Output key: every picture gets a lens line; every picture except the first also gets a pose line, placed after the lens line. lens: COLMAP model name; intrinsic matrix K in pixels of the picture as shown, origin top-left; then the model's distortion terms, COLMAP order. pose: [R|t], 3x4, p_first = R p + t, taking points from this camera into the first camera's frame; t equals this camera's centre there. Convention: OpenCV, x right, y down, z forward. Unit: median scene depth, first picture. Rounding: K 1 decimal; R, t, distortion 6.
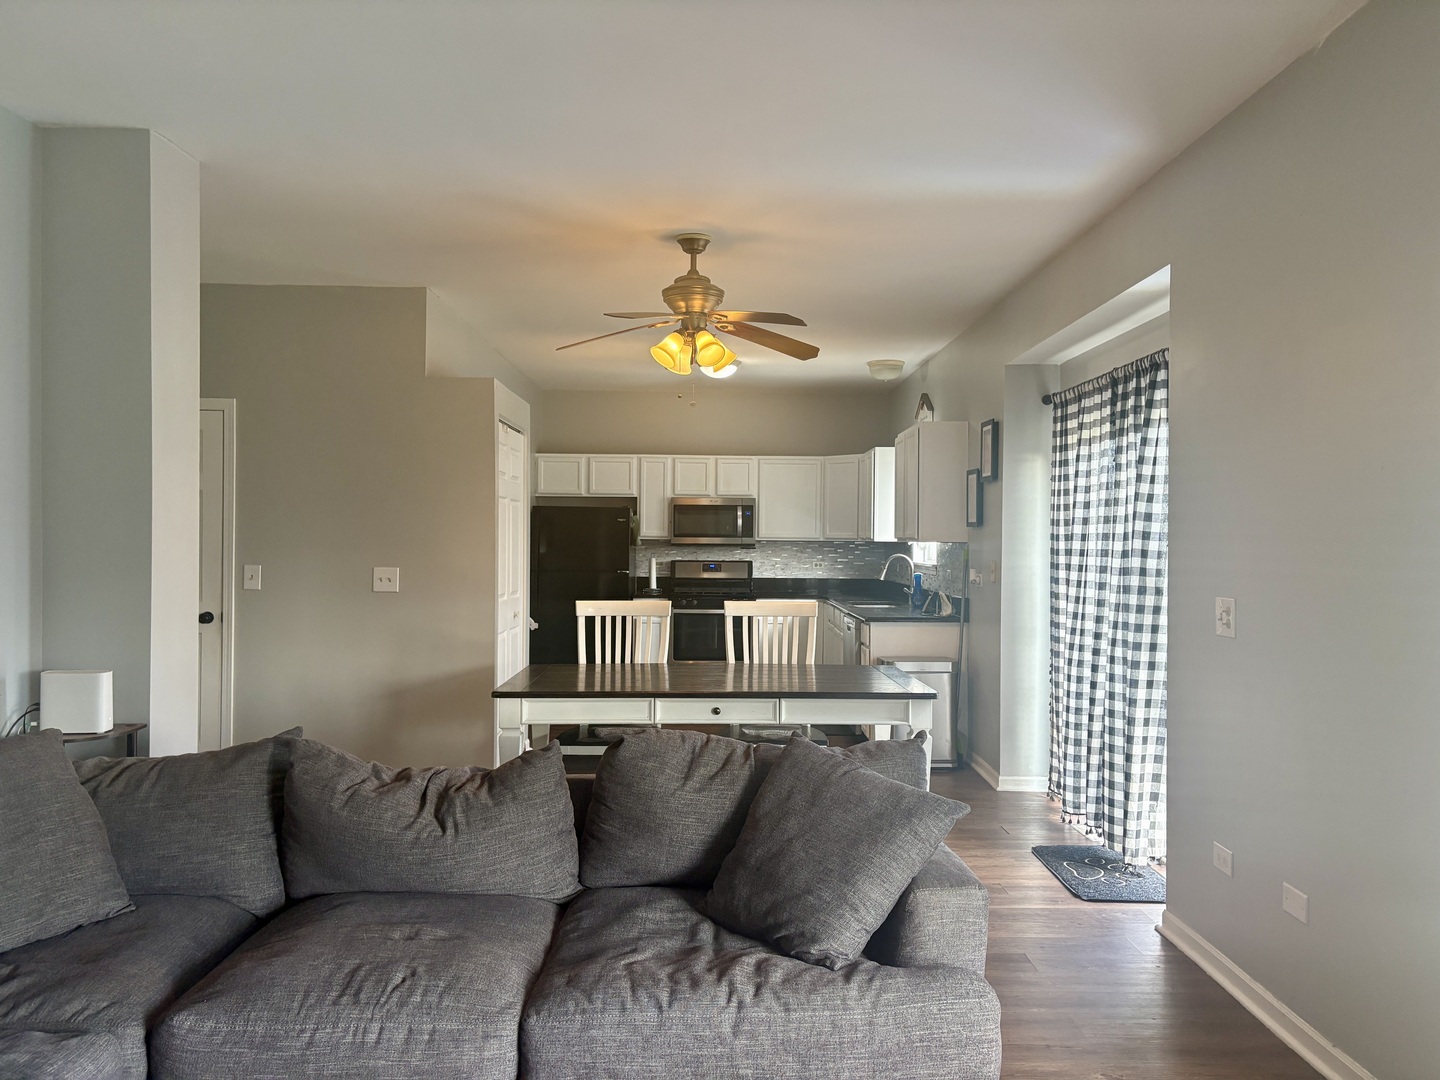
lens RADIAL K [[1076.9, 0, 720.1], [0, 1076.9, 541.5], [0, 0, 1]] dist [0.059695, -0.071433]
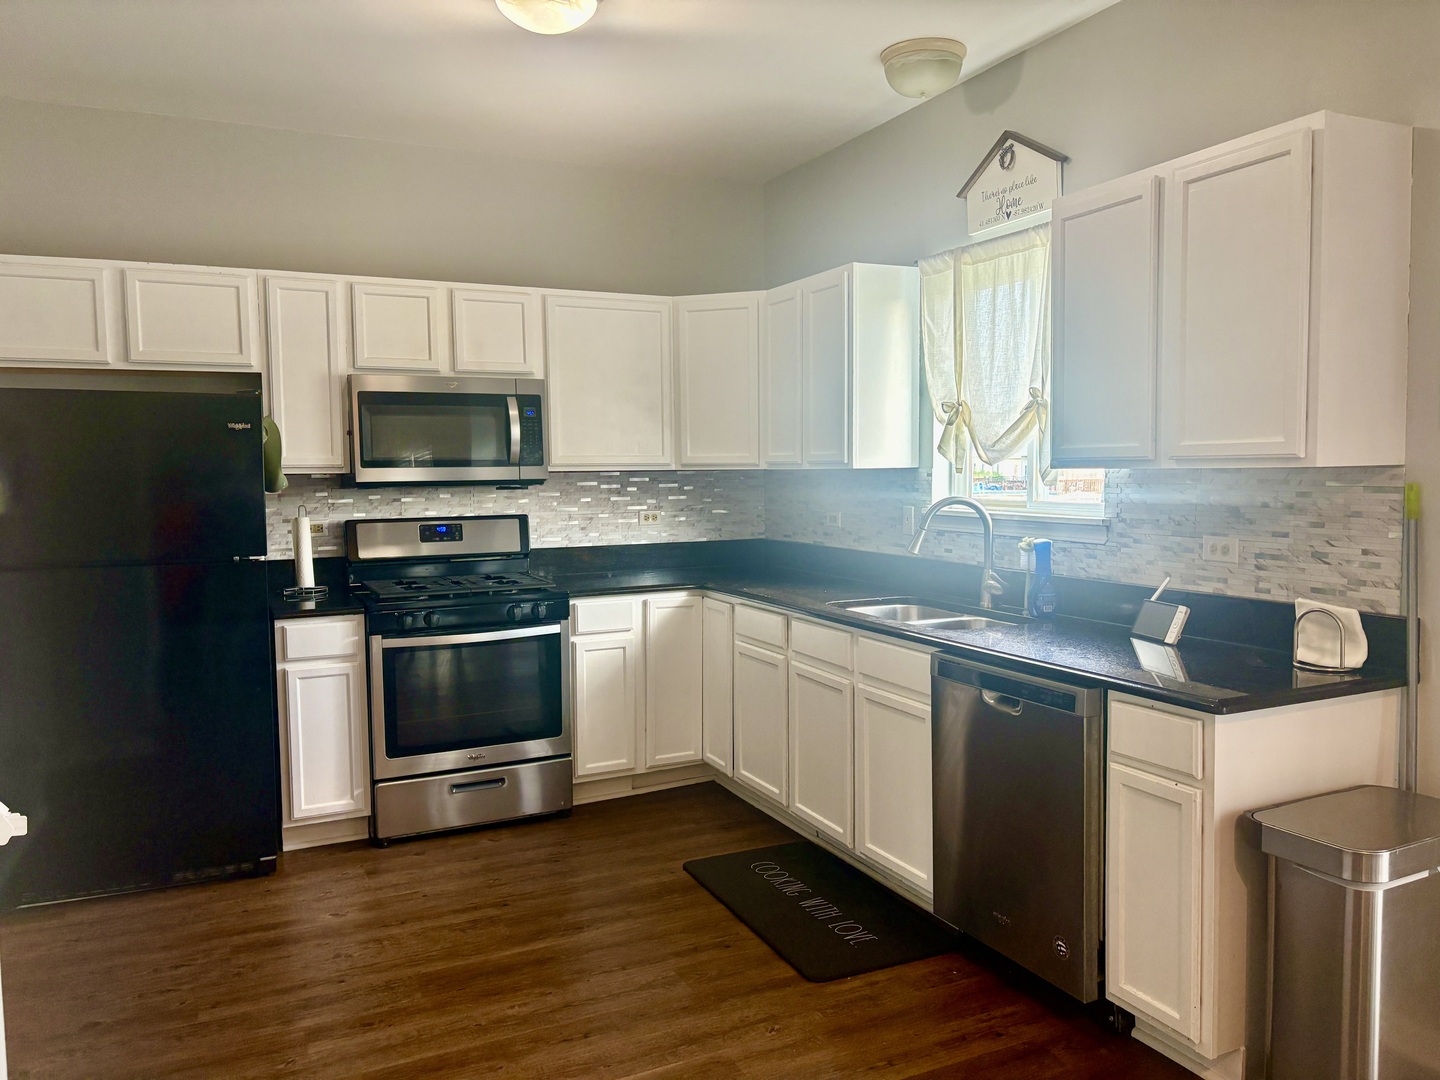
lens RADIAL K [[1076.9, 0, 720.3], [0, 1076.9, 533.8], [0, 0, 1]] dist [0.059695, -0.071433]
pose [[0.902791, -0.045862, 0.427628, -0.099118], [0.018897, 0.997568, 0.067092, -0.003889], [-0.429665, -0.052489, 0.901462, 0.540615]]
